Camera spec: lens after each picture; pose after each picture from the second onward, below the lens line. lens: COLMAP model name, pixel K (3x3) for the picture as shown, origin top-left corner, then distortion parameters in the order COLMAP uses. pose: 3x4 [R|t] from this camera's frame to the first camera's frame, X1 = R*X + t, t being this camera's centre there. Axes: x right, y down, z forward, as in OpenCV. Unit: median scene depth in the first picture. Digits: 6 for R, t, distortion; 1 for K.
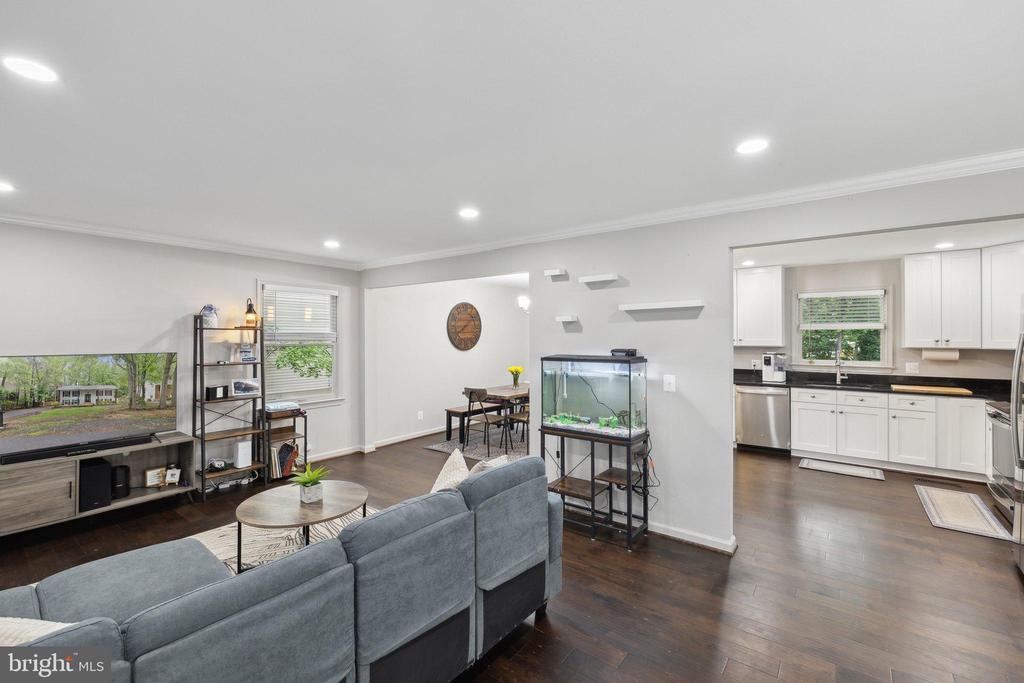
lens RADIAL K [[438.4, 0, 507.5], [0, 438.4, 336.6], [0, 0, 1]] dist [-0.000969, 0.000078]
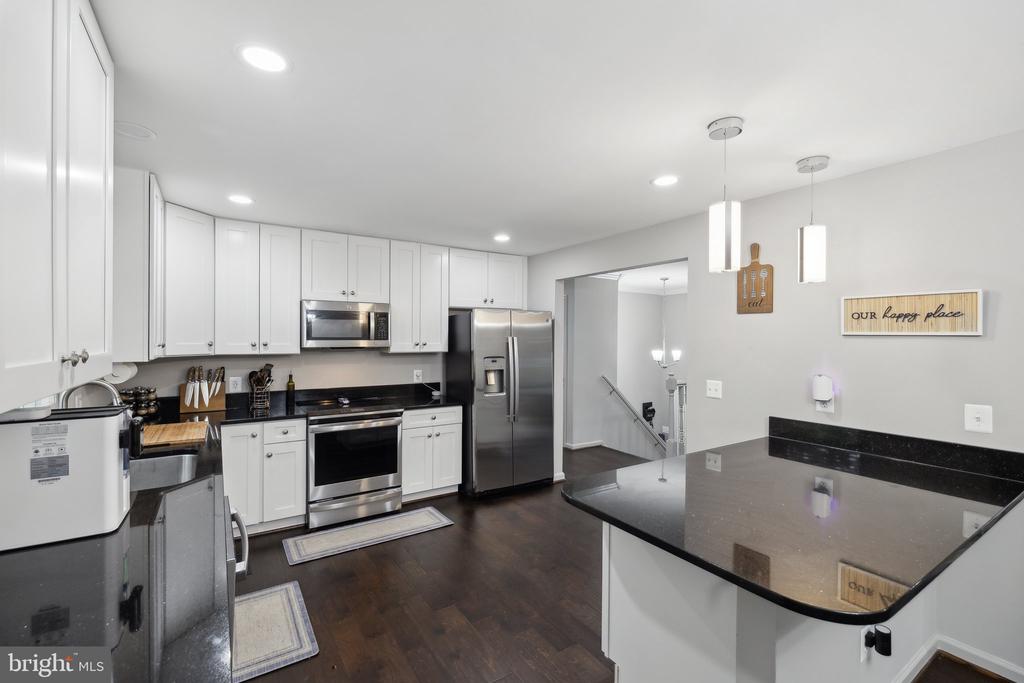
lens RADIAL K [[438.4, 0, 504.1], [0, 438.4, 341.4], [0, 0, 1]] dist [-0.000969, 0.000078]
pose [[-0.943288, -0.005896, 0.331924, 0.343007], [-0.003599, 0.999965, 0.007536, -0.001742], [-0.331957, 0.005914, -0.943276, 1.254953]]
